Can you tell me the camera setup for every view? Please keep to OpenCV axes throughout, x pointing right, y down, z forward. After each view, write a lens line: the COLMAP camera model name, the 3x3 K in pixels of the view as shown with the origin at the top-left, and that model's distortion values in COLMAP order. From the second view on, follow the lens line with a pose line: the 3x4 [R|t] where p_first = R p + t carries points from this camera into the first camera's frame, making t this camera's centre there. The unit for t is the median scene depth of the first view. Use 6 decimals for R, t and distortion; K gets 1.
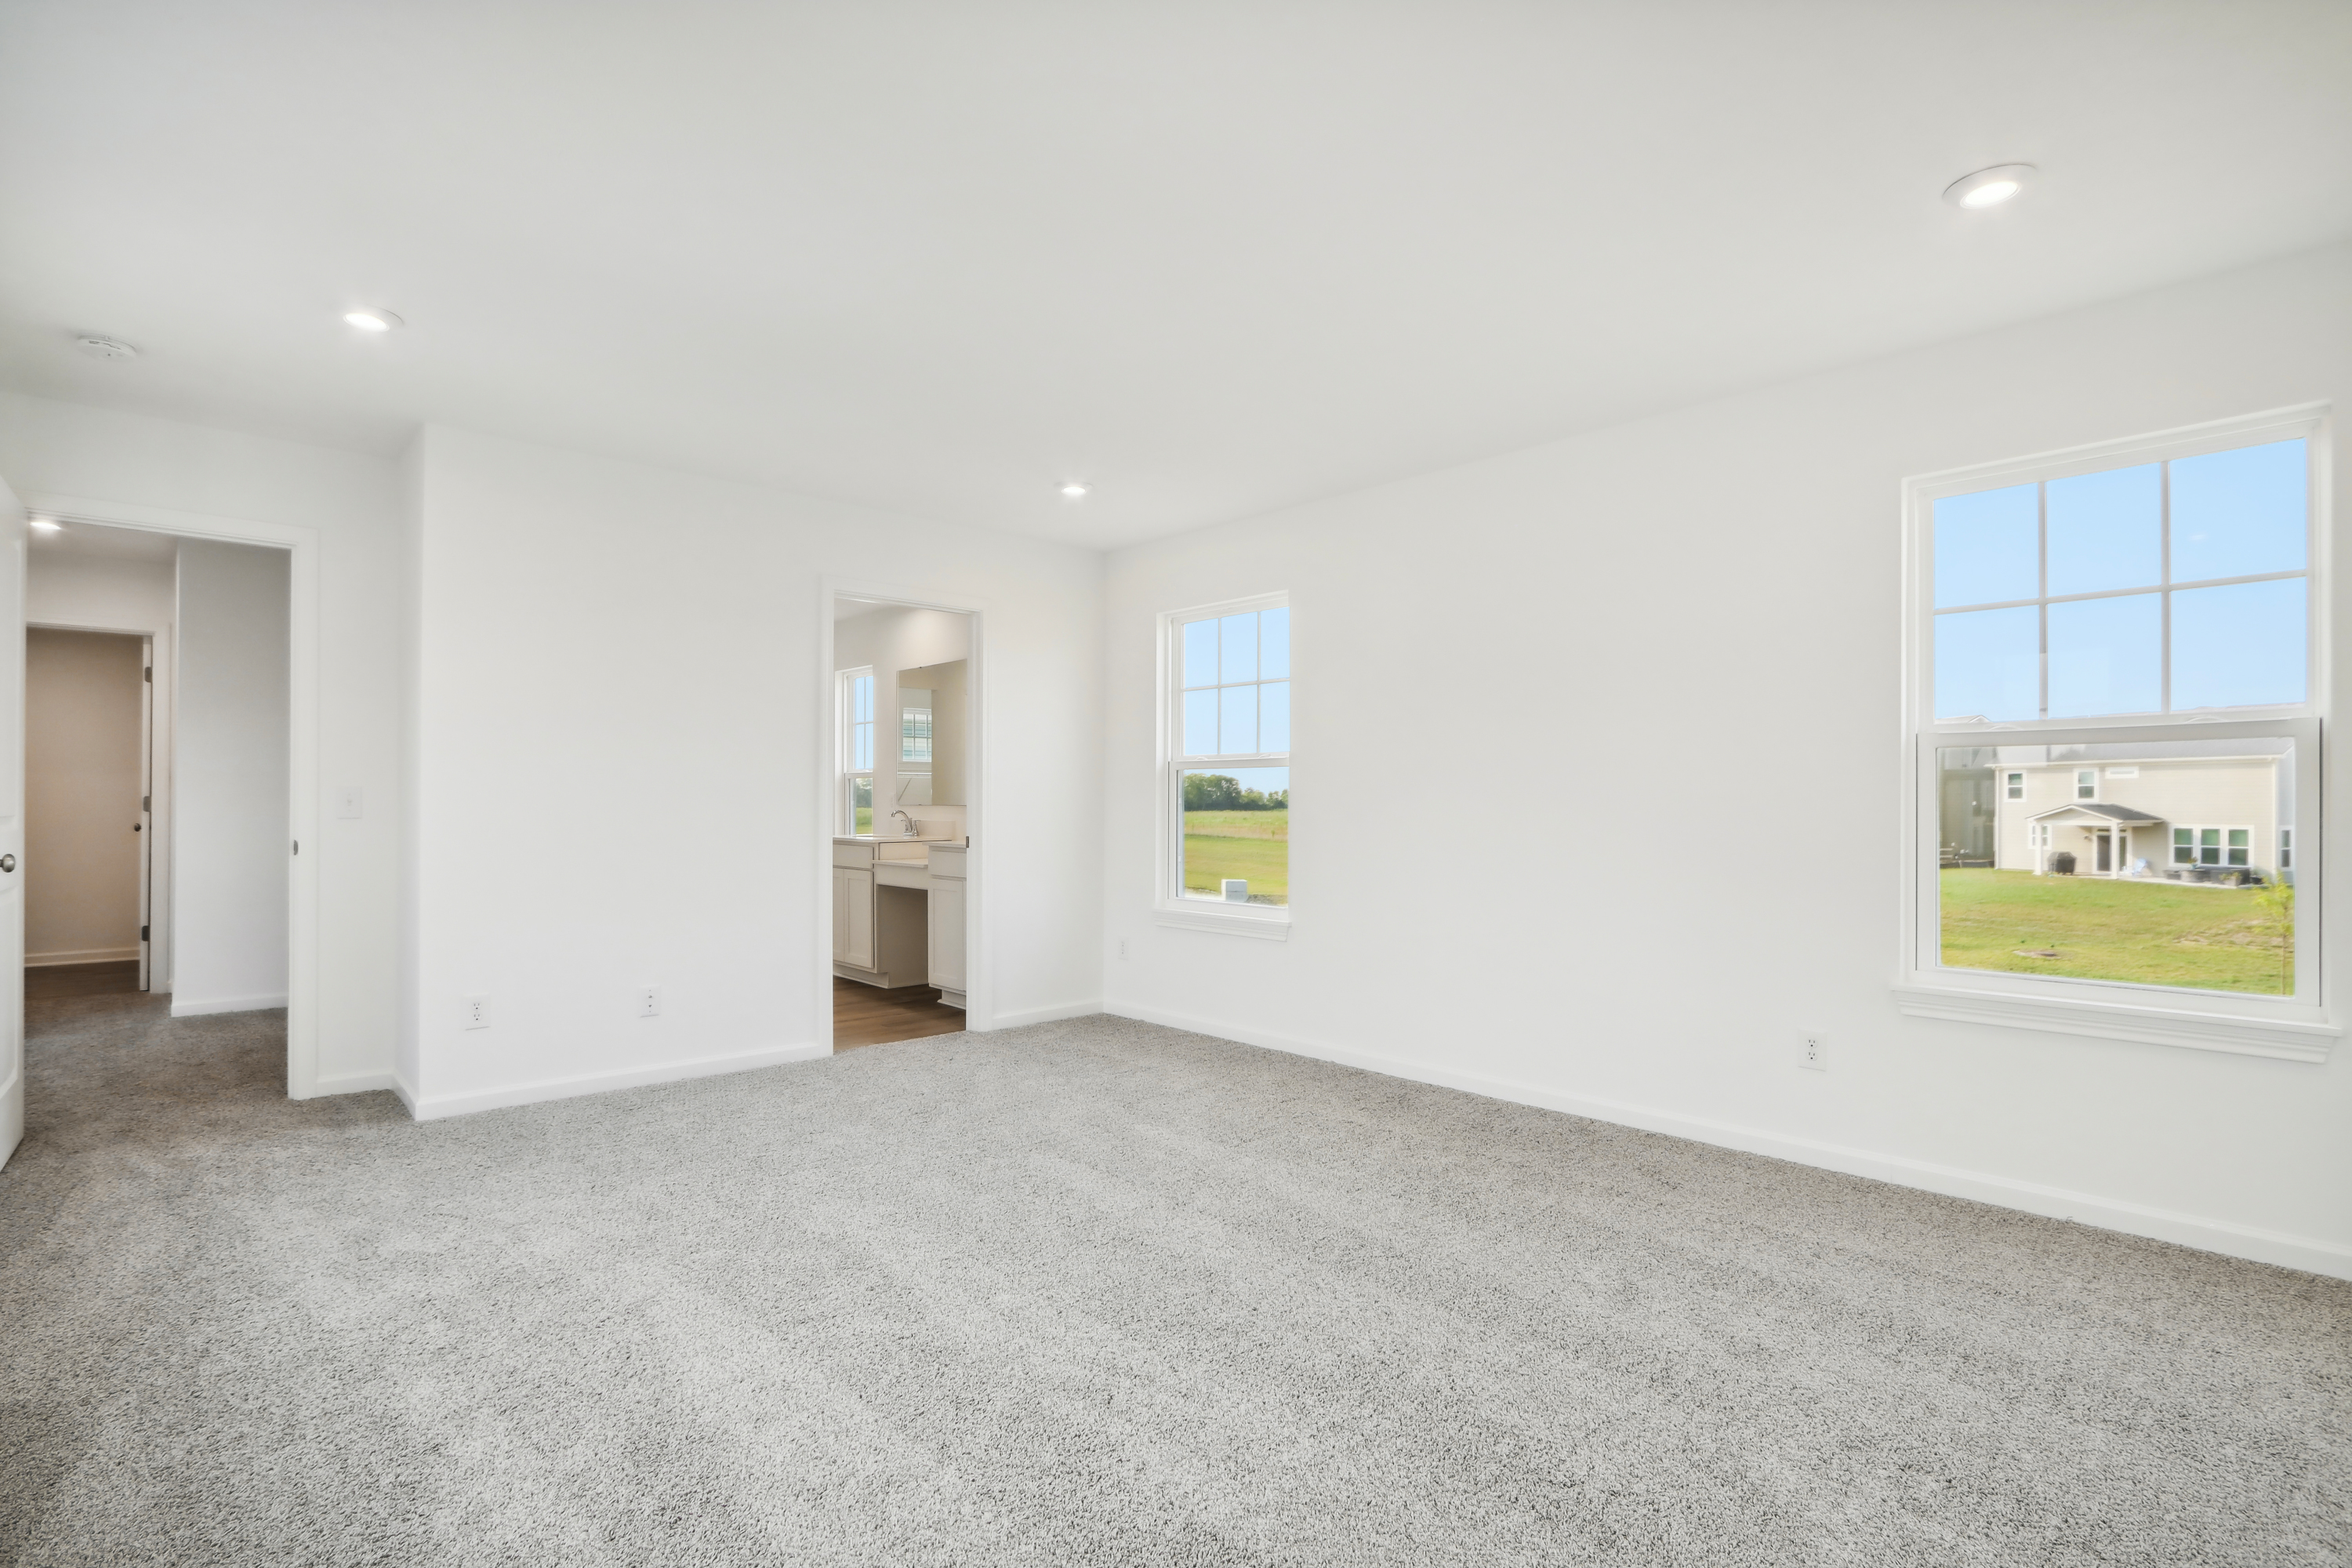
lens RADIAL K [[1122.8, 0, 1166.1], [0, 1122.8, 799.0], [0, 0, 1]] dist [0.001326, -0.000009]
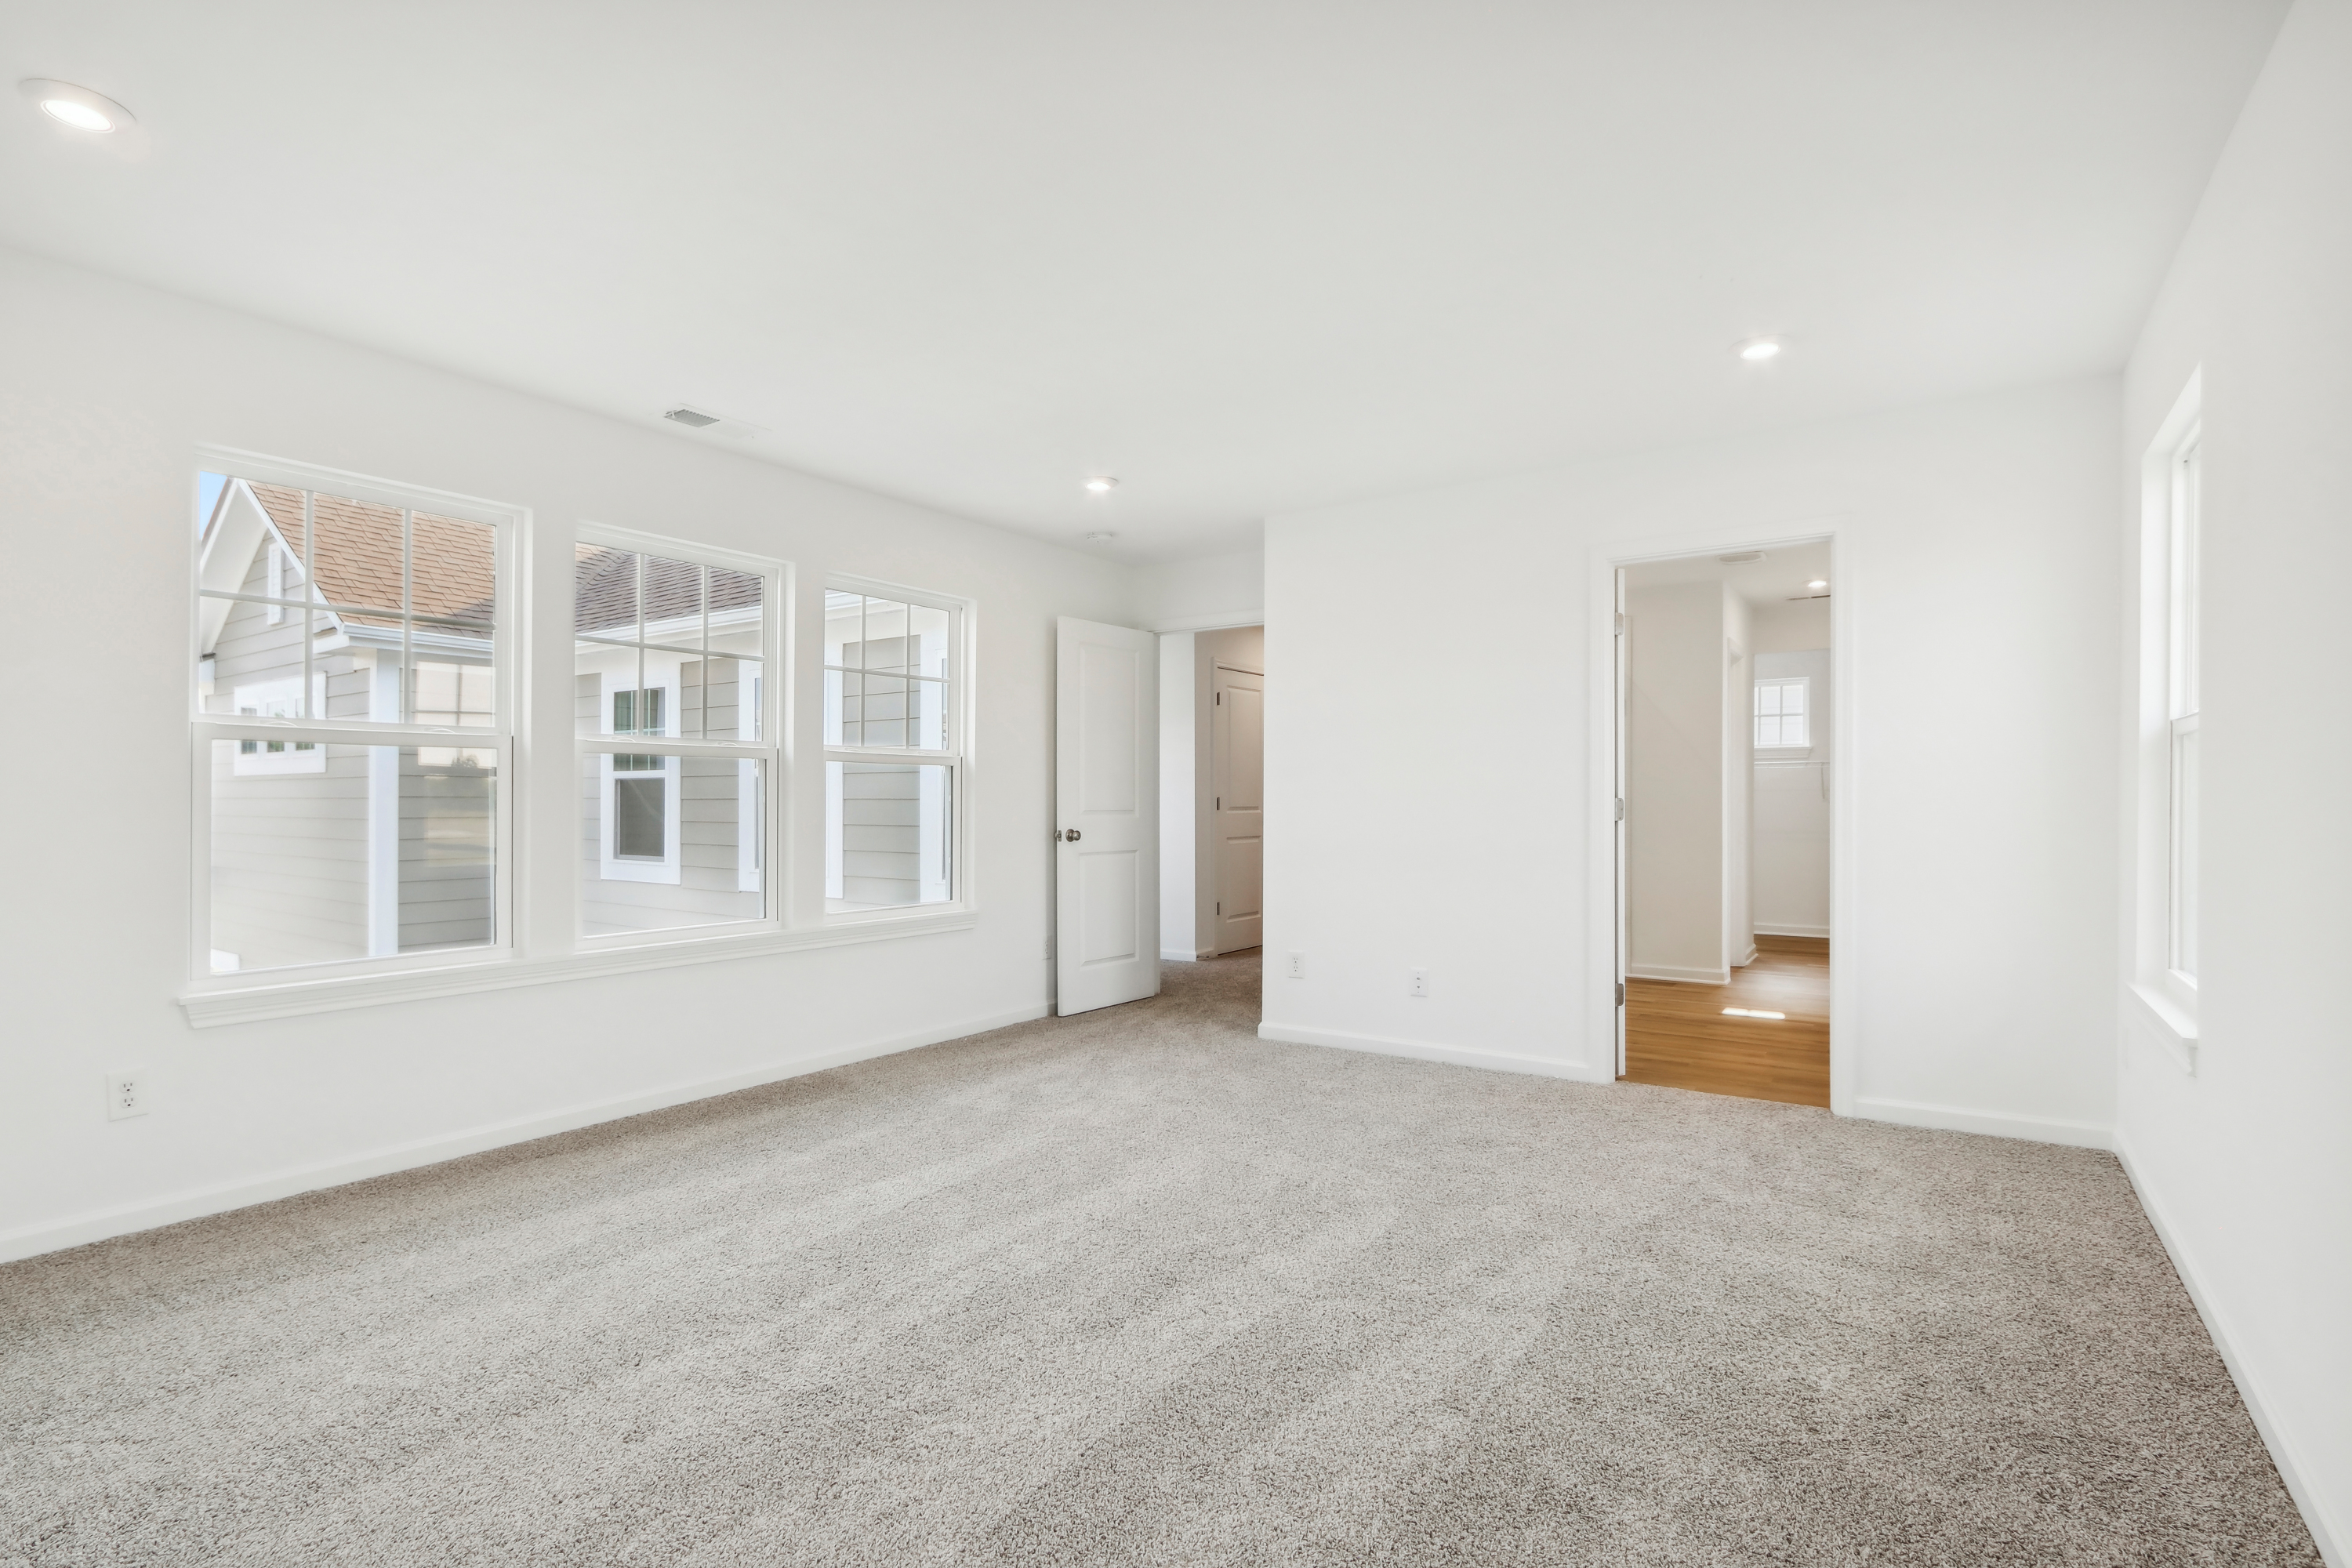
lens RADIAL K [[1122.8, 0, 1175.2], [0, 1122.8, 802.0], [0, 0, 1]] dist [0.001326, -0.000009]
pose [[0.216346, -0.008104, -0.976283, 0.775654], [0.006761, 0.999954, -0.006802, 0.012214], [0.976293, -0.005129, 0.216391, 0.733559]]
